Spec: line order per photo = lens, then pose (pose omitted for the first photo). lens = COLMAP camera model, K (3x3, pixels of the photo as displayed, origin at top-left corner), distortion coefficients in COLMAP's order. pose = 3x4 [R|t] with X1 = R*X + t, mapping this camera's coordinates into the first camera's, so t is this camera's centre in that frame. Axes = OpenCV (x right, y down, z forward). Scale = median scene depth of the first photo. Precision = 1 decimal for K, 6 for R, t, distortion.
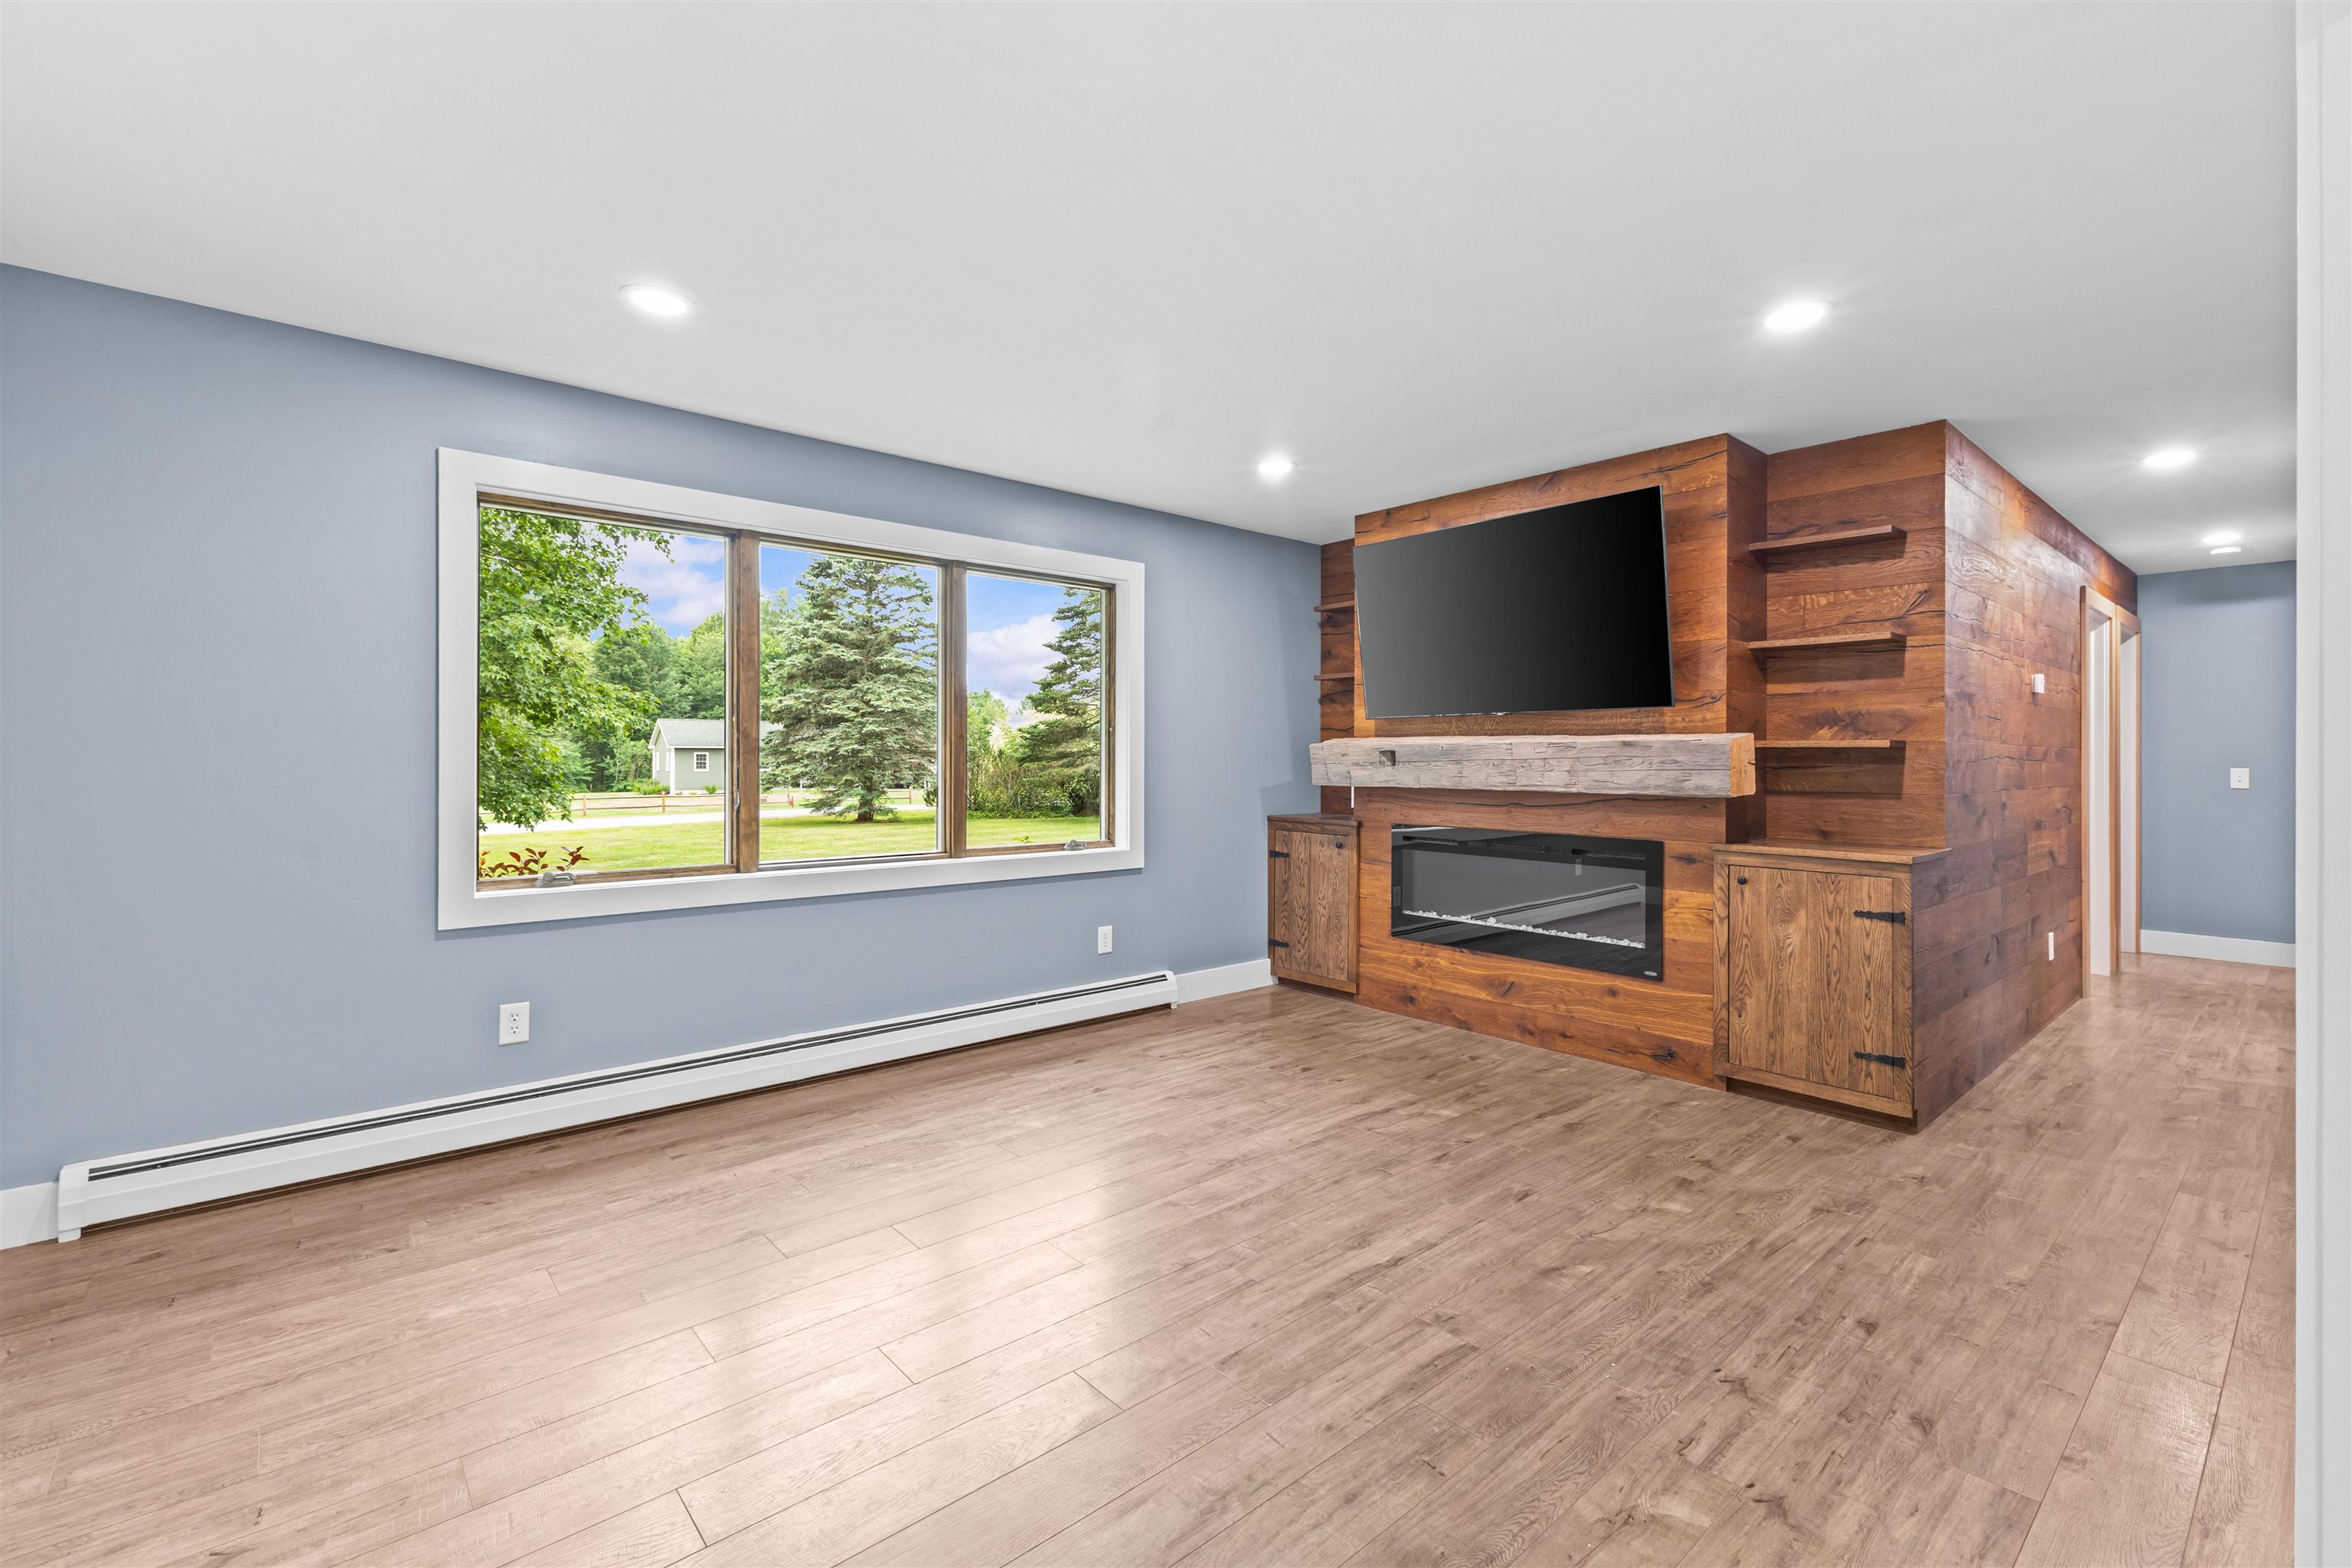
lens RADIAL K [[1017.6, 0, 1160.6], [0, 1017.6, 752.6], [0, 0, 1]] dist [0.011161, -0.000187]
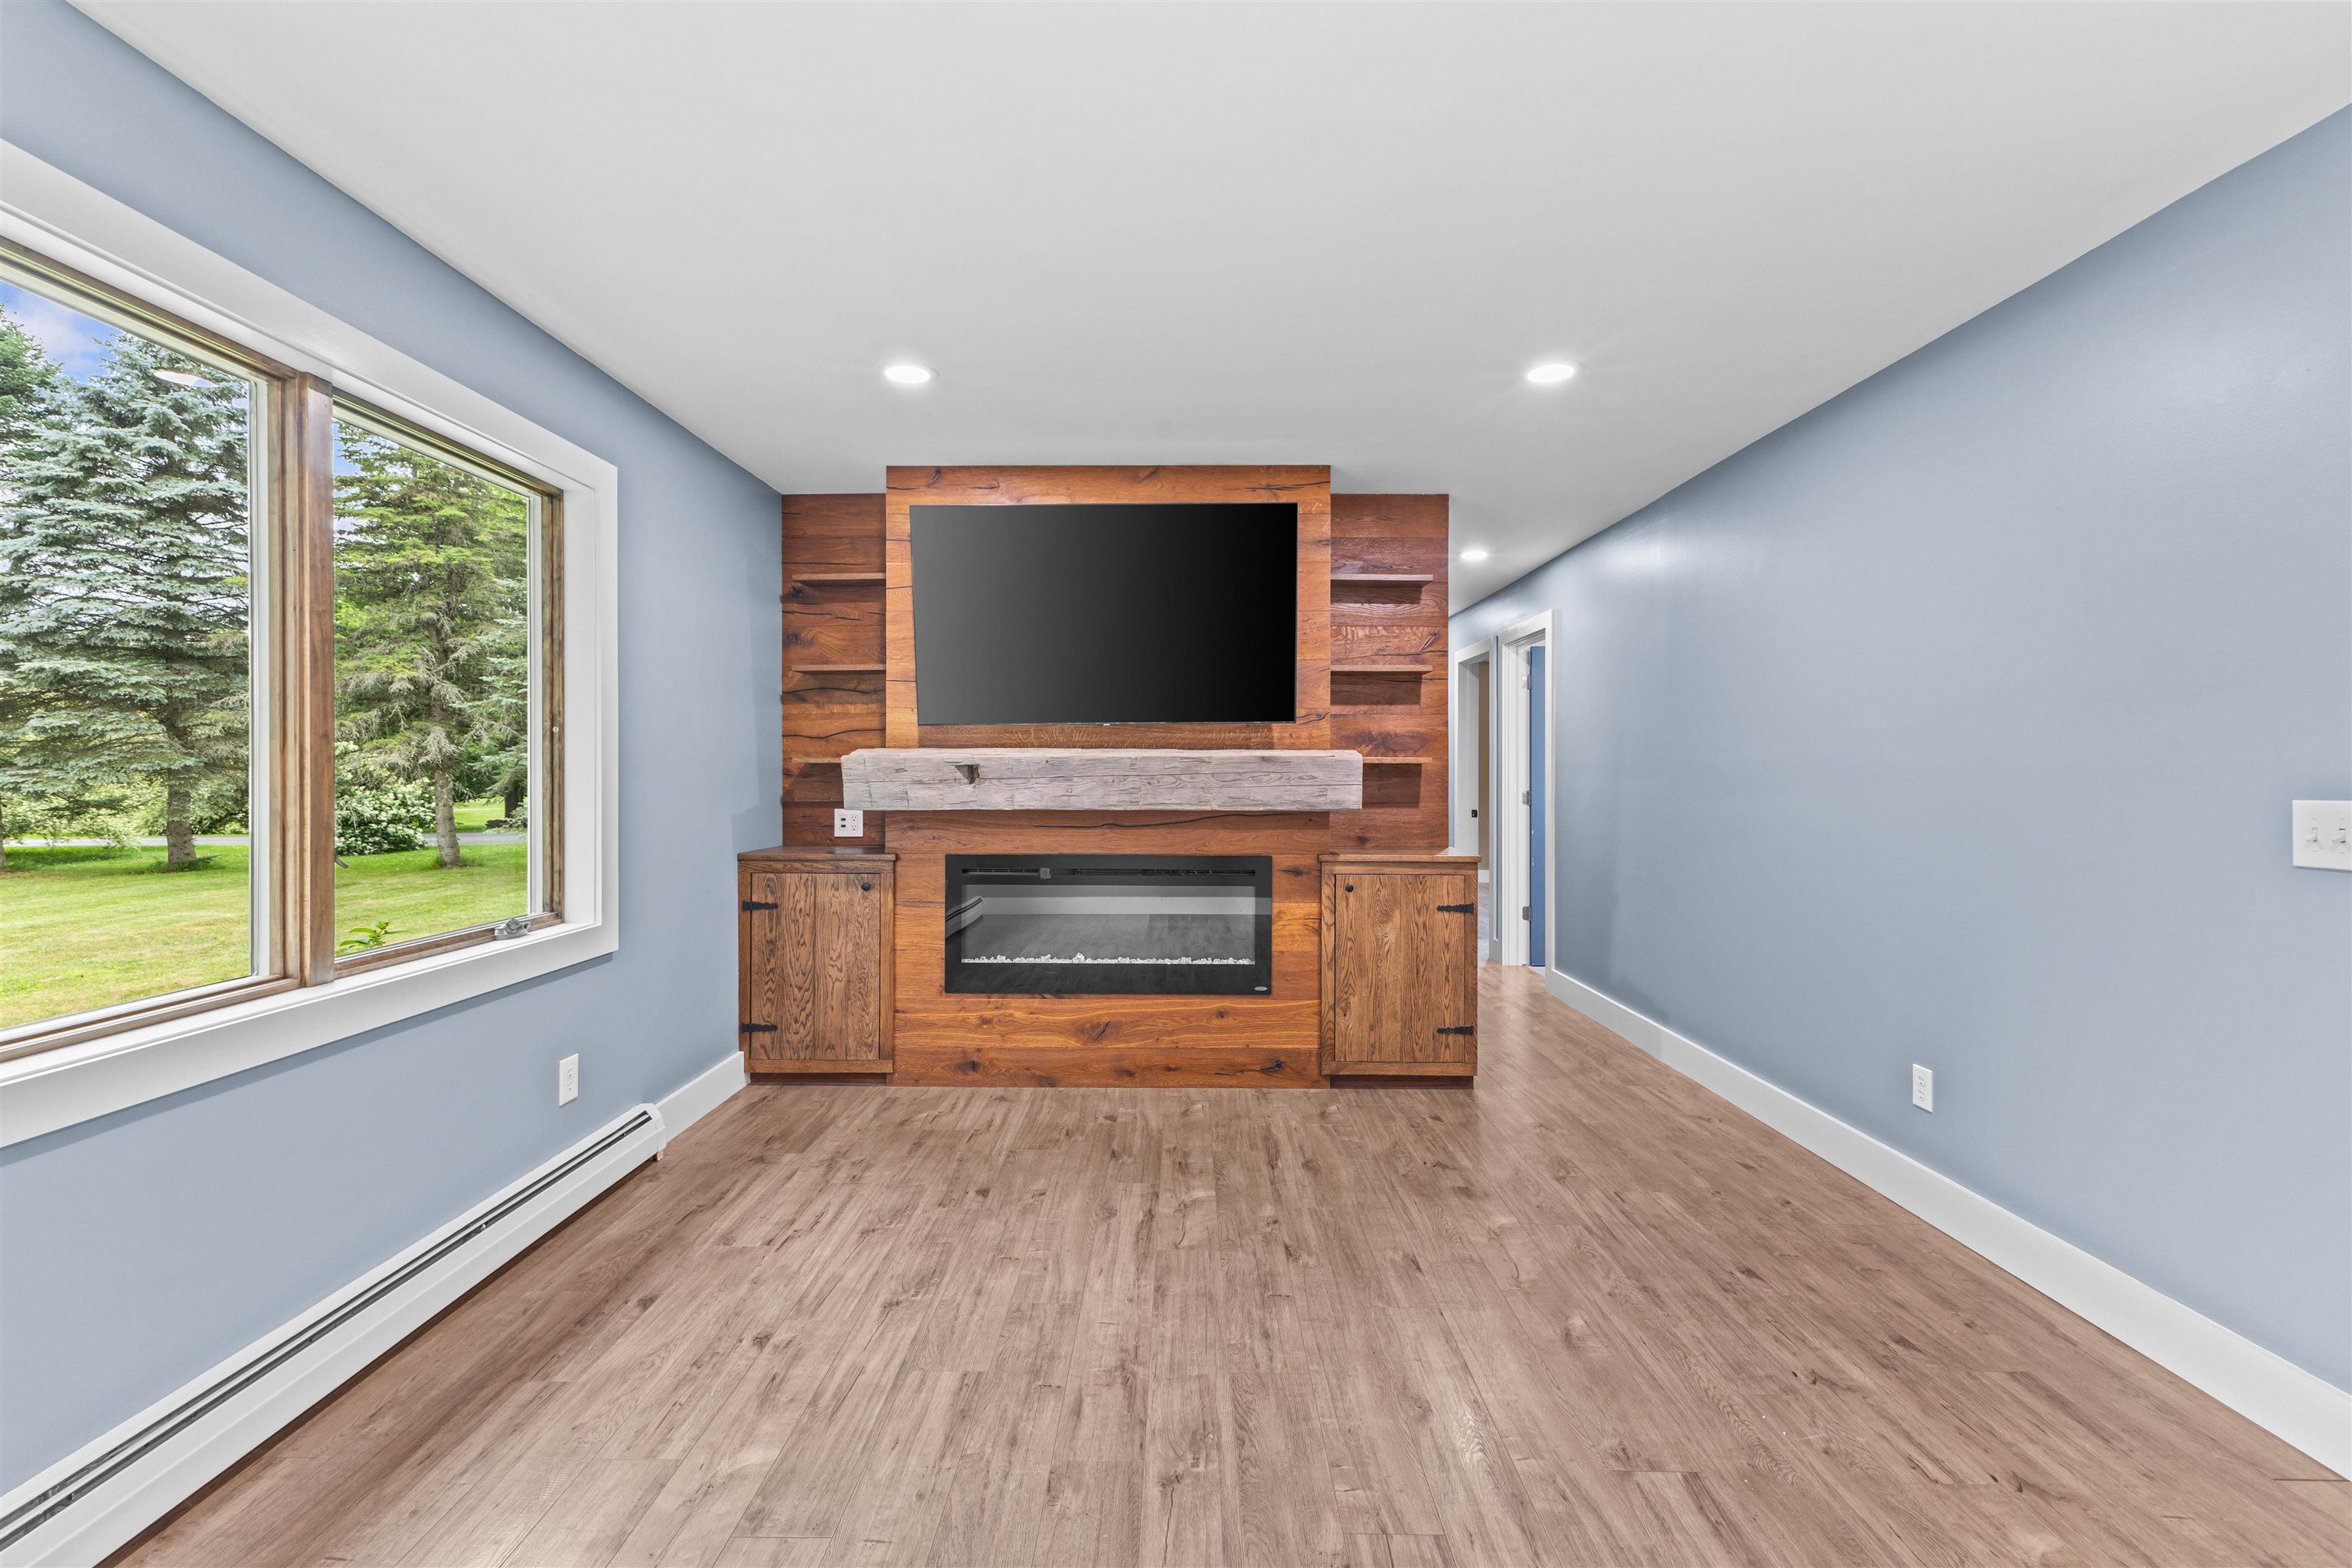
lens RADIAL K [[1017.6, 0, 1156.8], [0, 1017.6, 770.1], [0, 0, 1]] dist [0.011161, -0.000187]
pose [[0.662102, -0.002810, 0.749409, -0.341584], [-0.002258, 0.999981, 0.005745, -0.003604], [-0.749411, -0.005496, 0.662083, 0.422545]]
